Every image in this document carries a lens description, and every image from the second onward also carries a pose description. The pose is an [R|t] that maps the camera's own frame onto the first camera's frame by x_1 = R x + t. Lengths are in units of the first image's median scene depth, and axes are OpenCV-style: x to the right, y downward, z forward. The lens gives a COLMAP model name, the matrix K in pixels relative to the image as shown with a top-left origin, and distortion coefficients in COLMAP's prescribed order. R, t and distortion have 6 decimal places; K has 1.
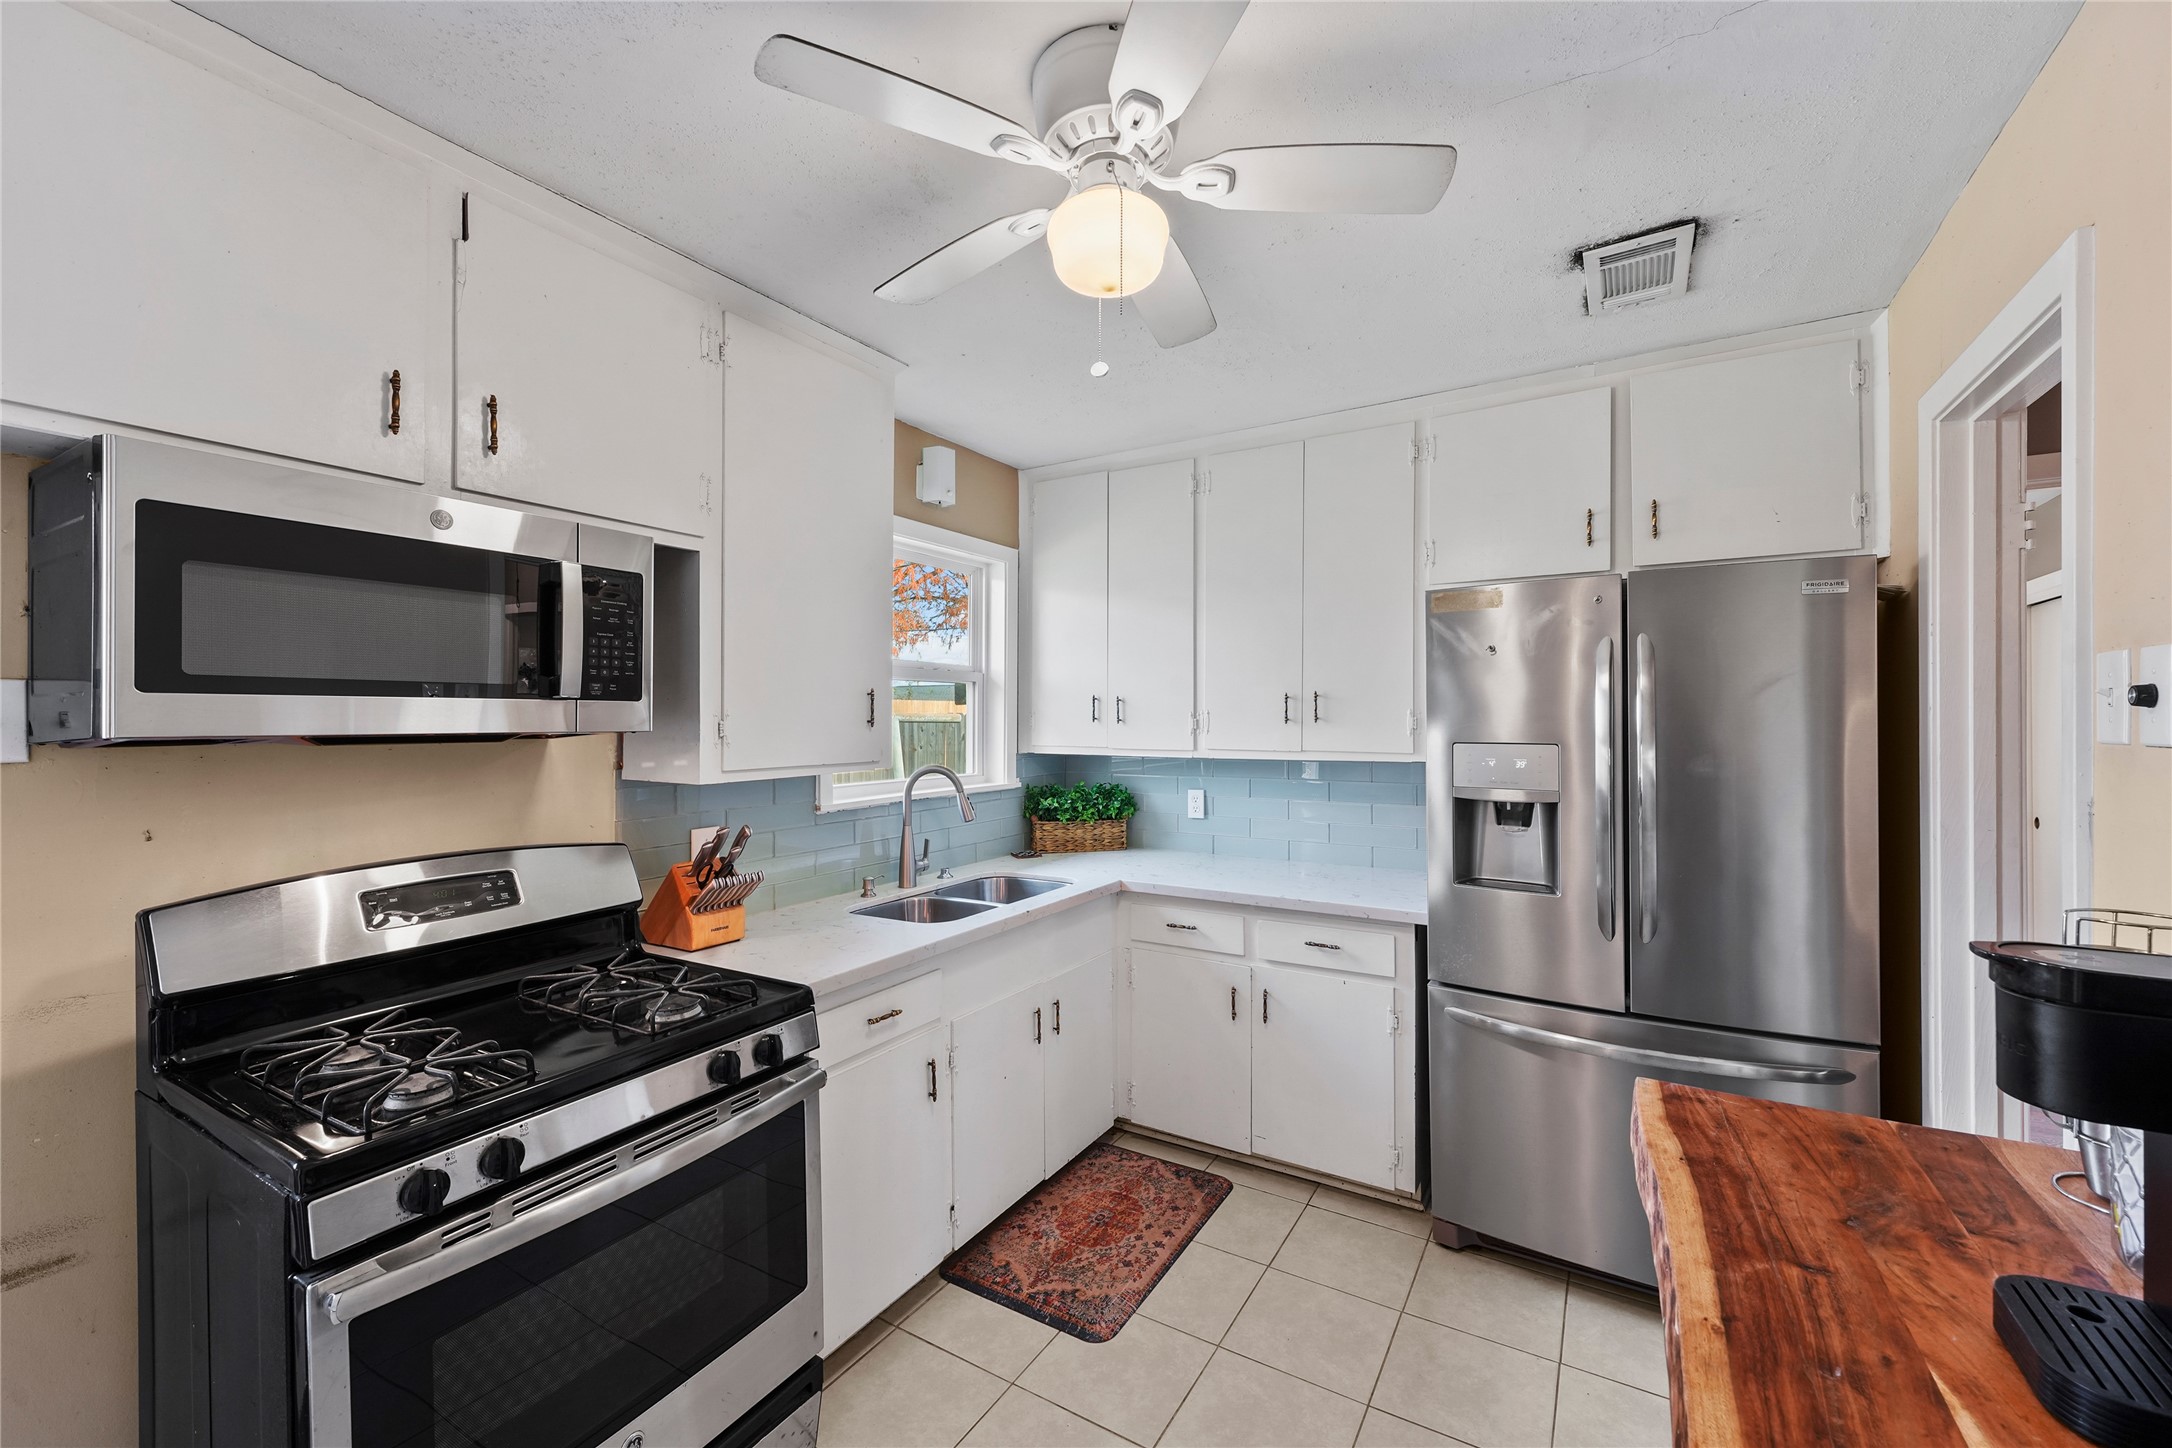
lens RADIAL K [[878.5, 0, 1088.4], [0, 878.5, 720.2], [0, 0, 1]] dist [0.016895, -0.000139]
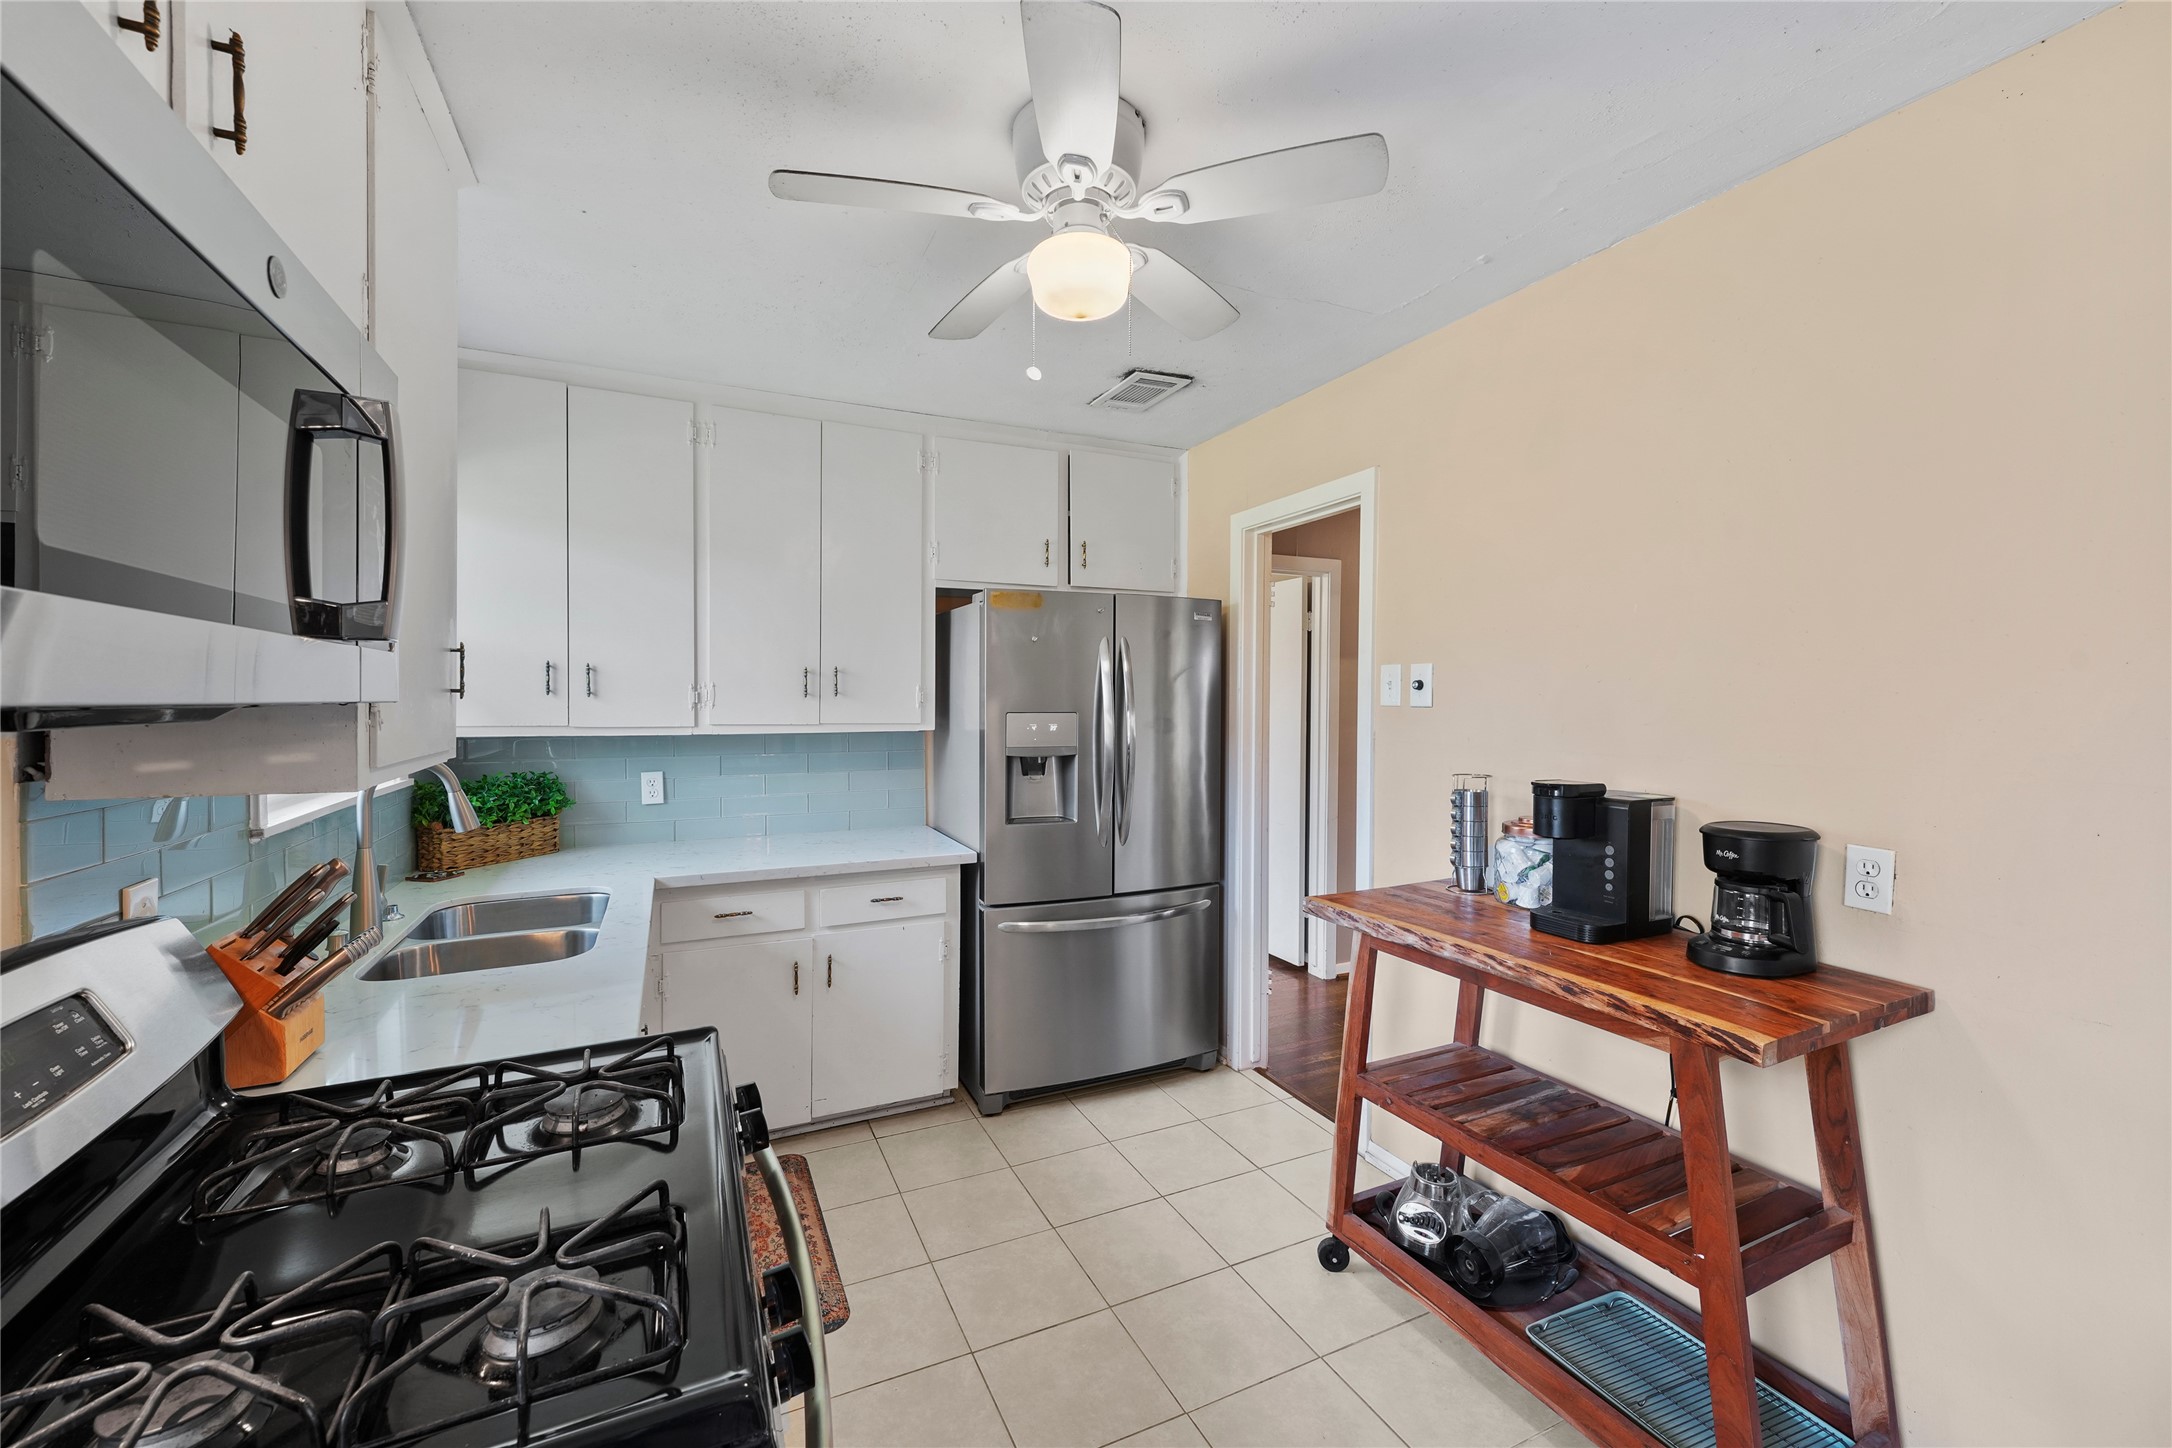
lens RADIAL K [[885.0, 0, 1086.0], [0, 885.0, 724.0], [0, 0, 1]] dist [0.022307, -0.000036]
pose [[0.557254, -0.021376, 0.830067, -0.495322], [-0.003011, 0.999610, 0.027764, 0.005533], [-0.830337, -0.017971, 0.556972, 0.177649]]
